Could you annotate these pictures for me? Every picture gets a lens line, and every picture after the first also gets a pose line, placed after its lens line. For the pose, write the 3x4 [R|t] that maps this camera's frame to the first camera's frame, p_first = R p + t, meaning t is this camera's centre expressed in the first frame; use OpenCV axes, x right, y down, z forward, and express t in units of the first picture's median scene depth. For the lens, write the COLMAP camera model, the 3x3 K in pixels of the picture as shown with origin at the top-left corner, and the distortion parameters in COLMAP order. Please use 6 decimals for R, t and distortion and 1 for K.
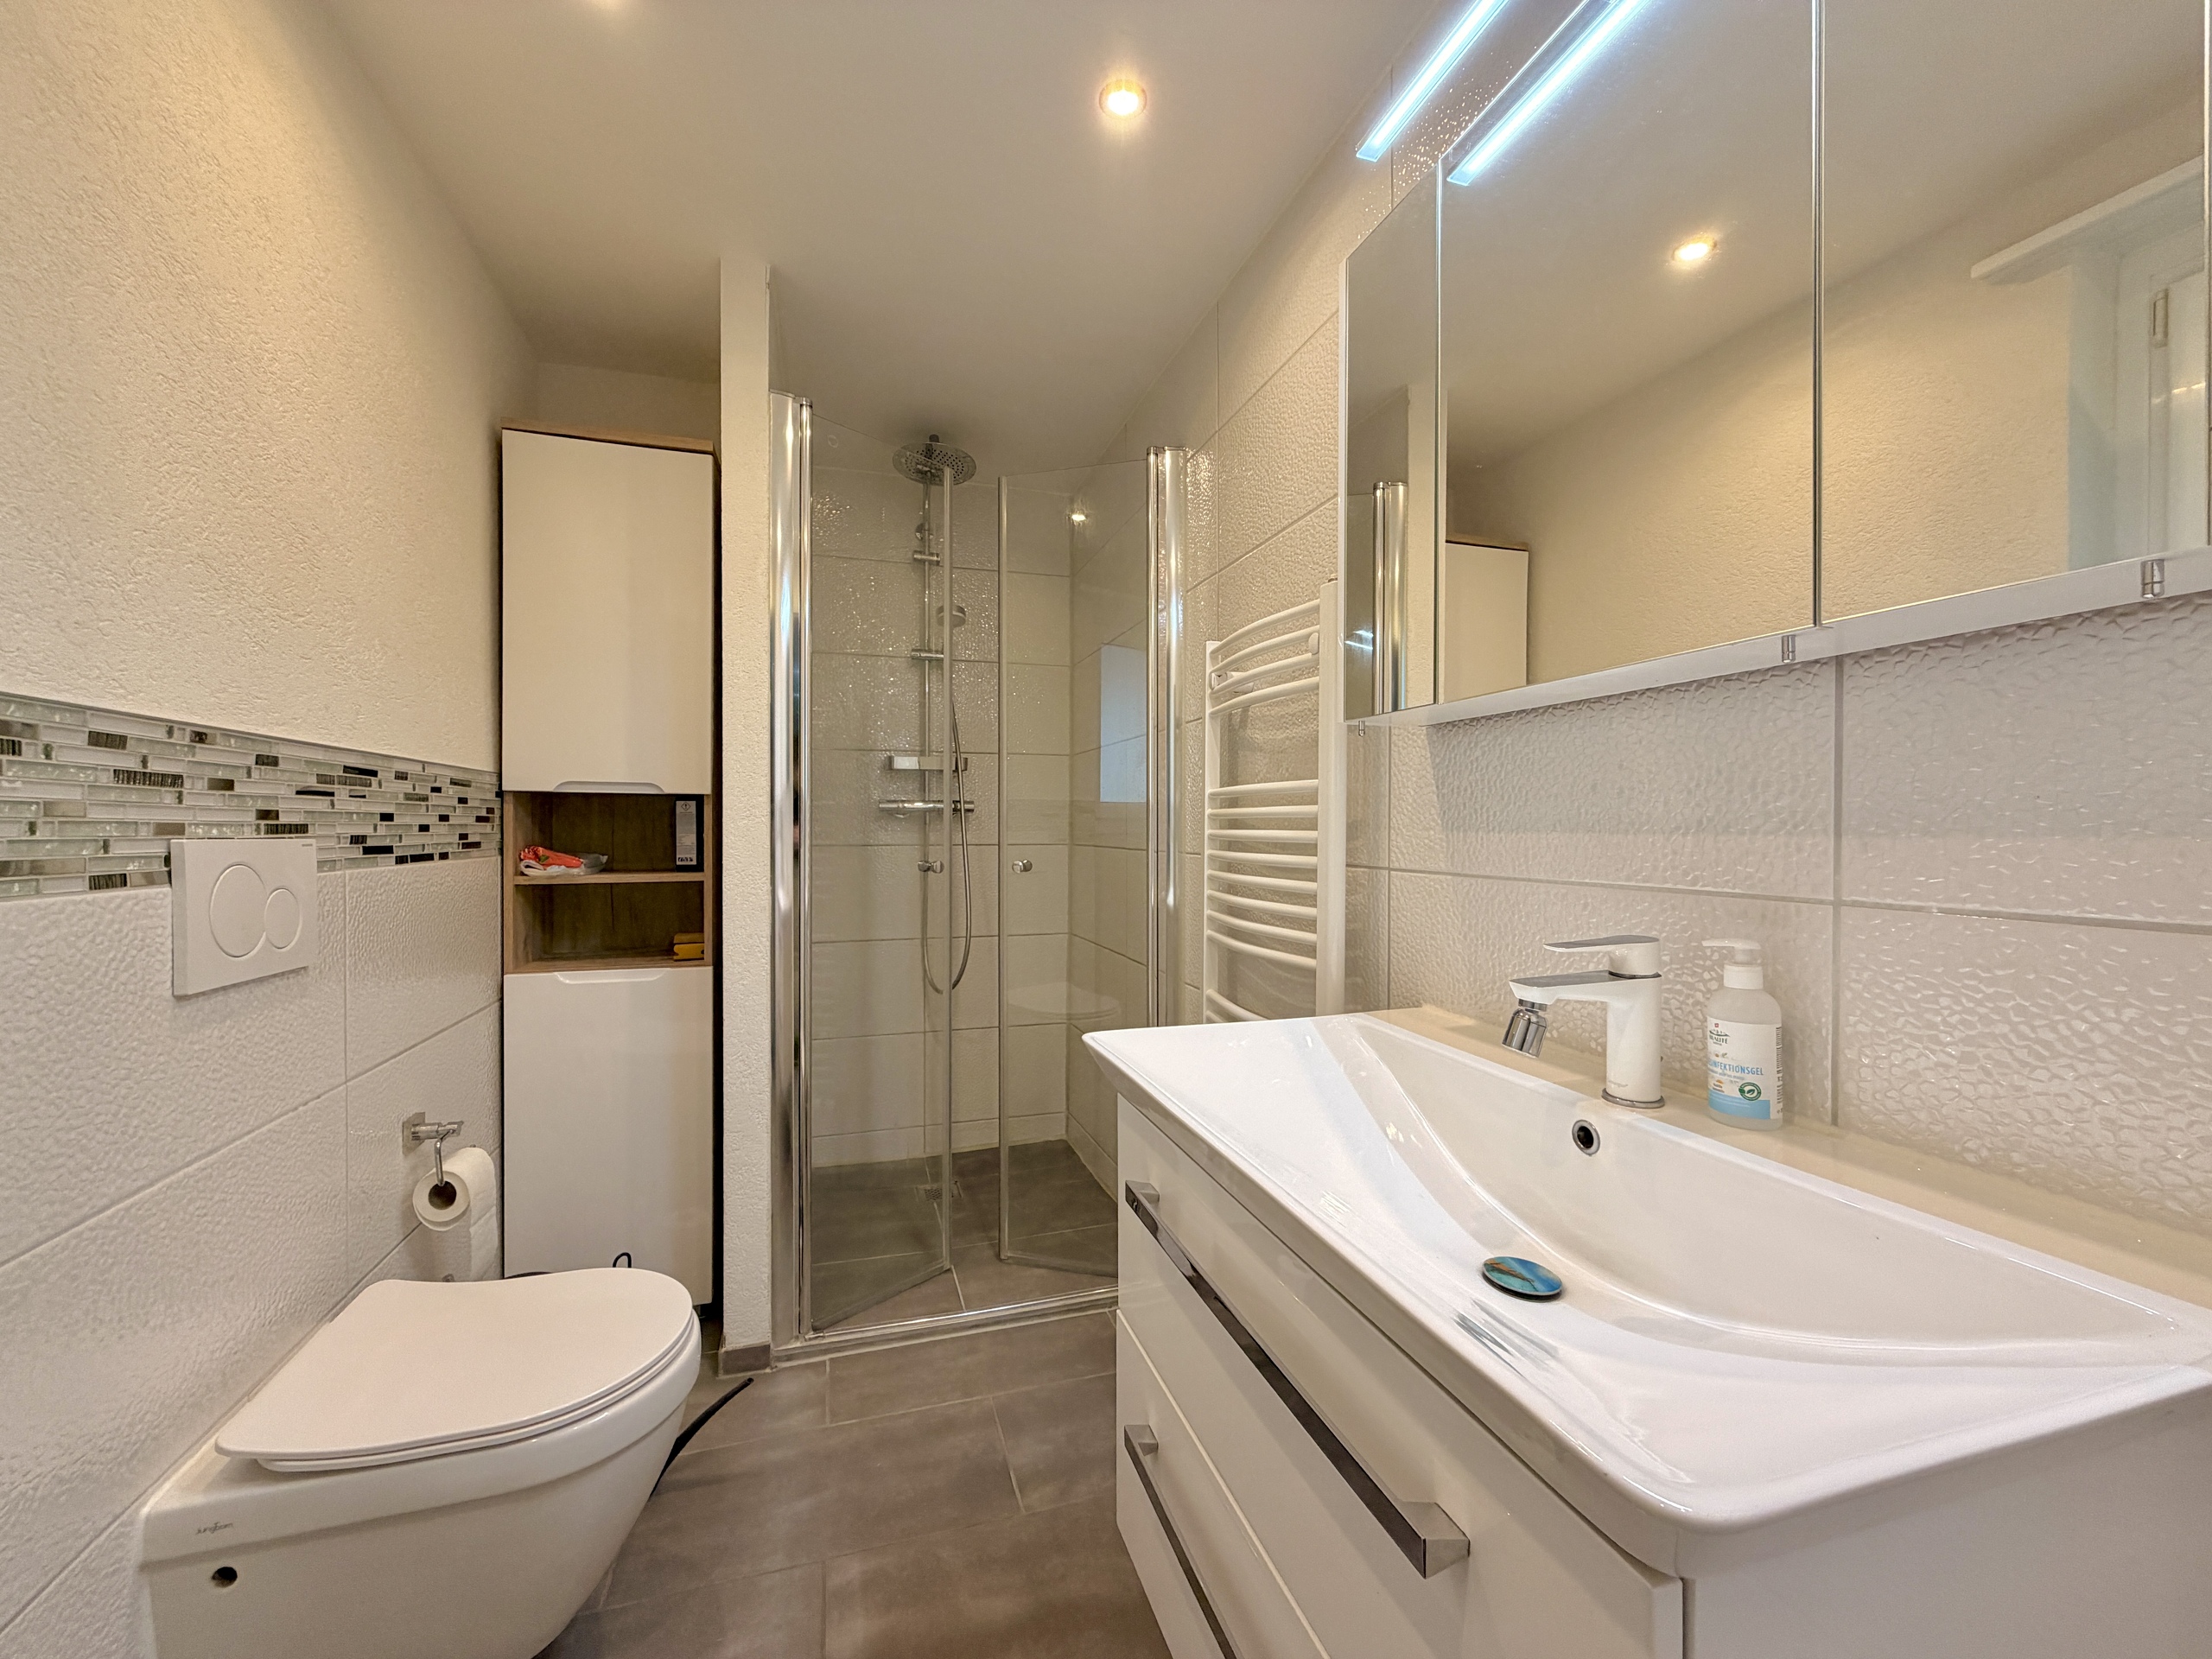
lens RADIAL K [[886.0, 0, 1109.2], [0, 886.0, 826.4], [0, 0, 1]] dist [0.000299, 0.000109]
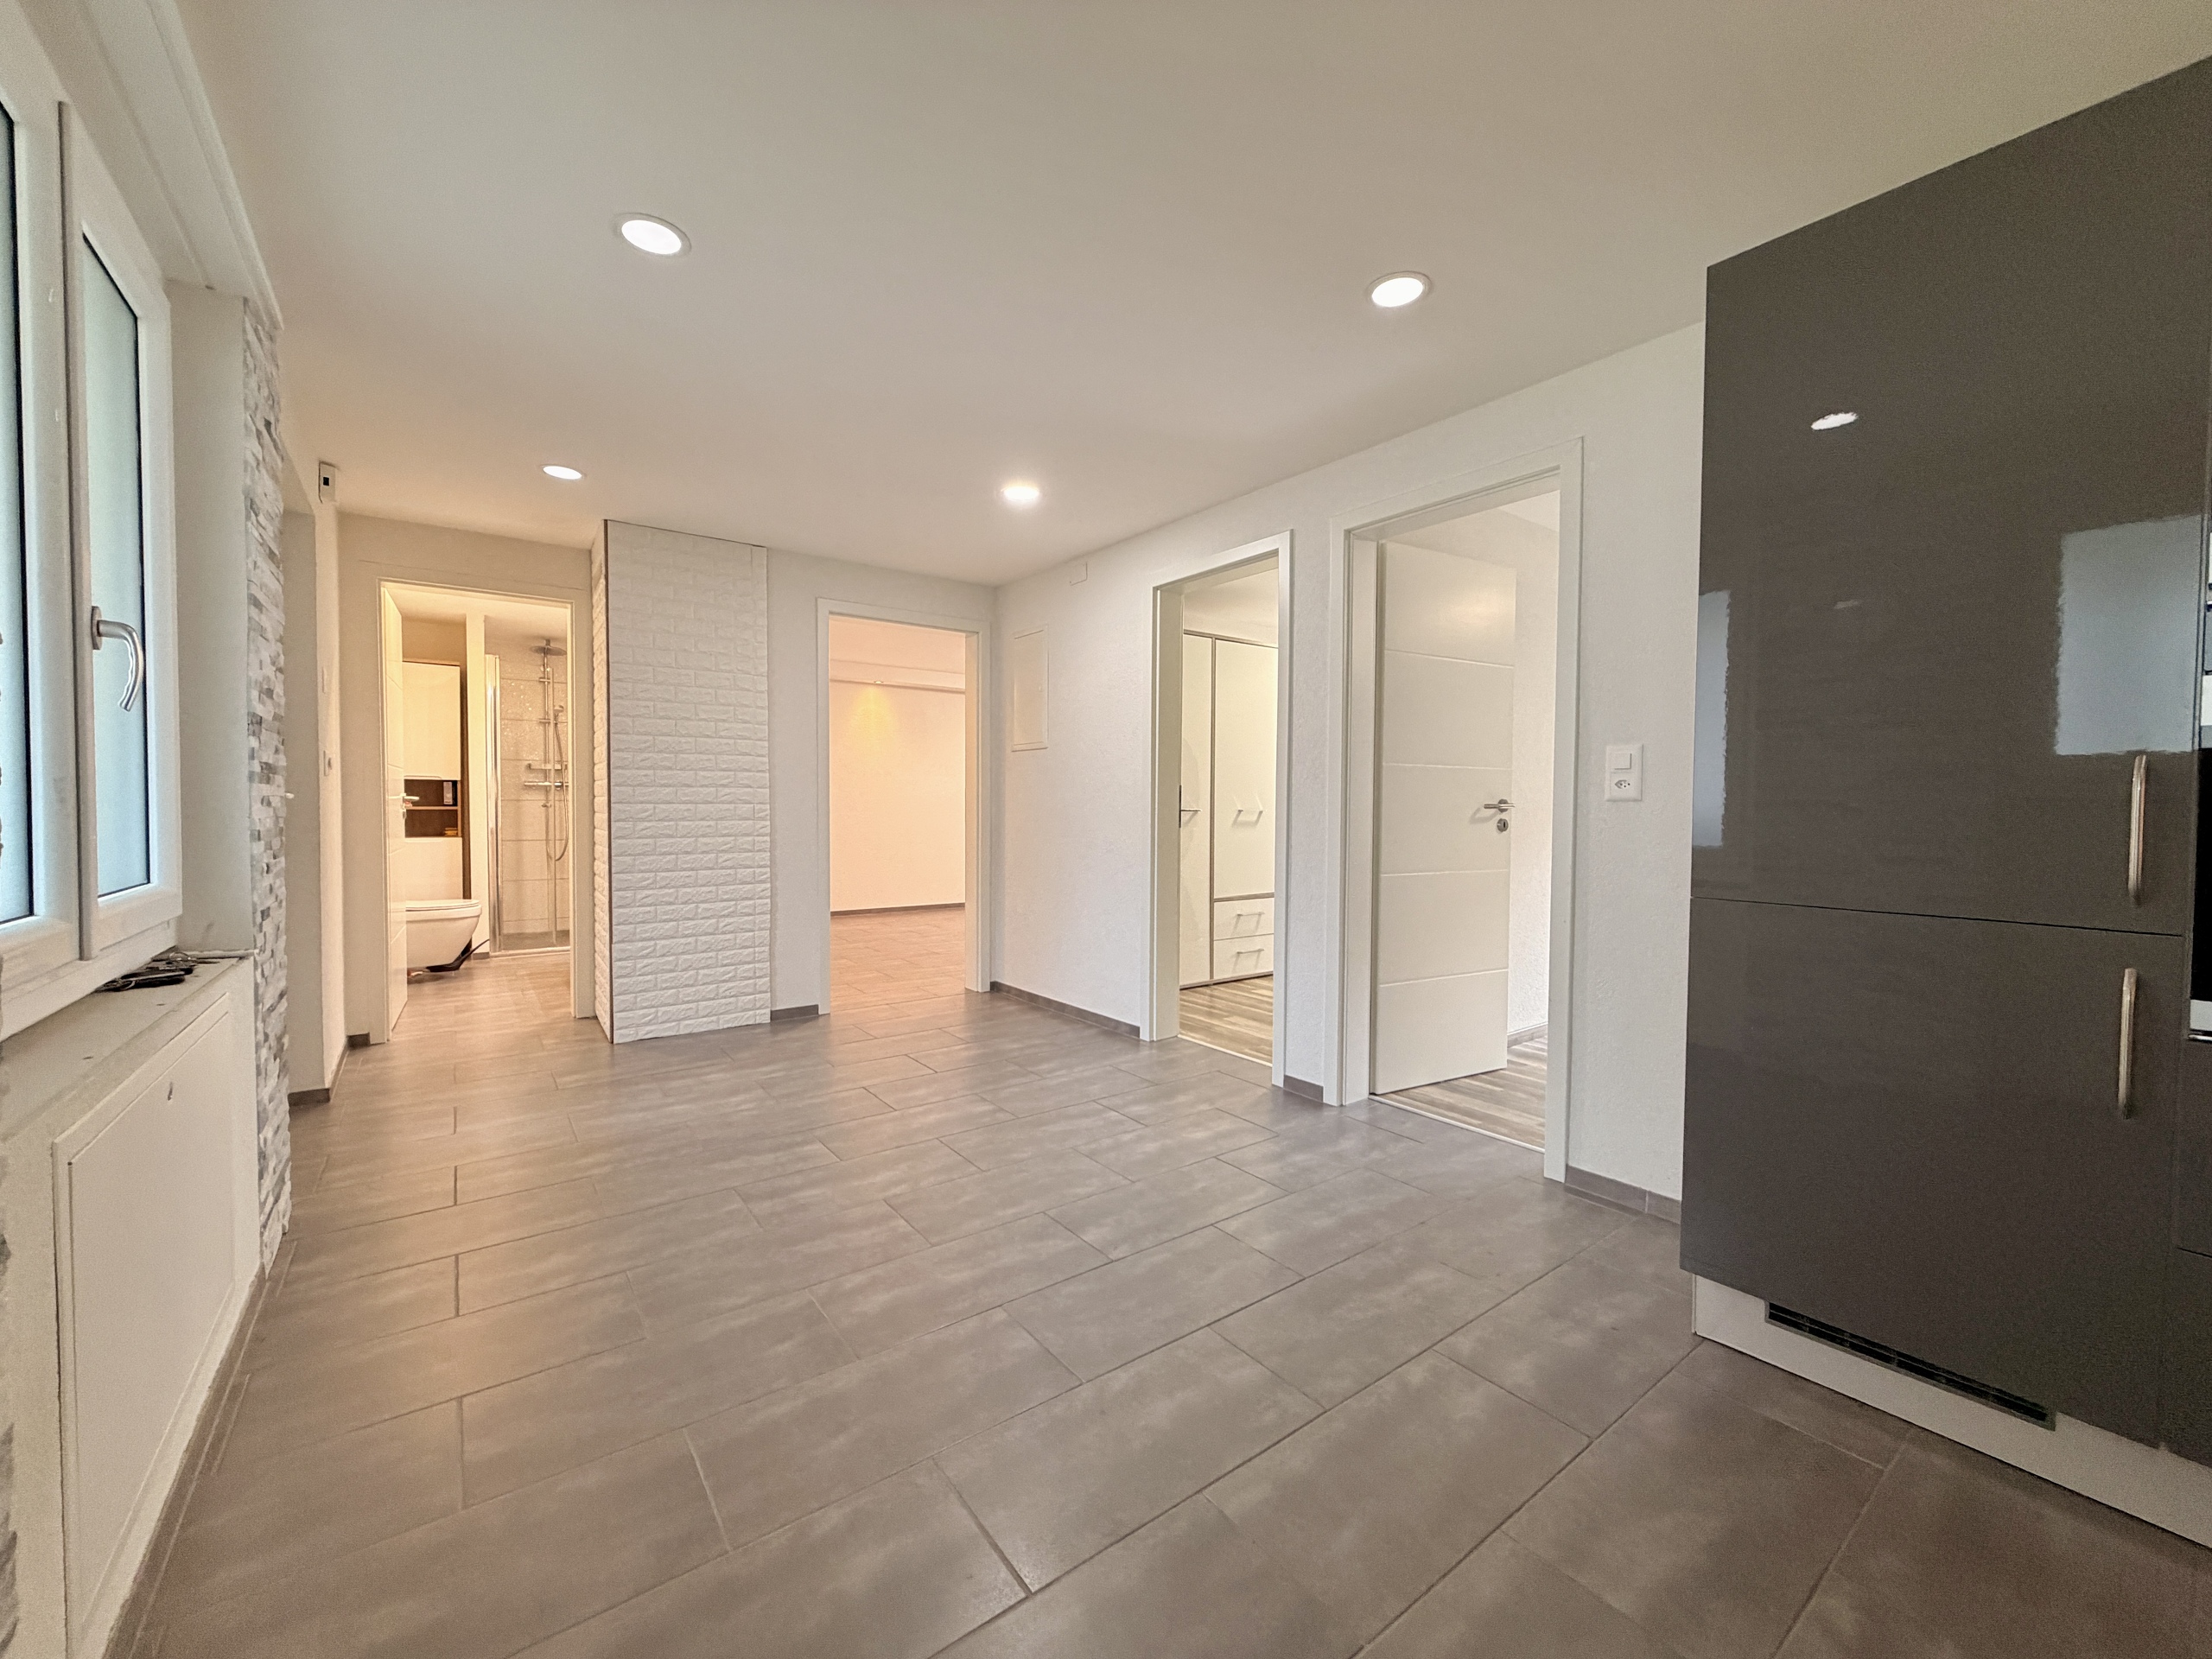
lens RADIAL K [[886.0, 0, 1094.8], [0, 886.0, 832.7], [0, 0, 1]] dist [0.000299, 0.000109]
pose [[0.946228, -0.005316, 0.323456, 0.564806], [-0.004523, 0.999550, 0.029657, 0.039659], [-0.323468, -0.029525, 0.945778, -2.359905]]
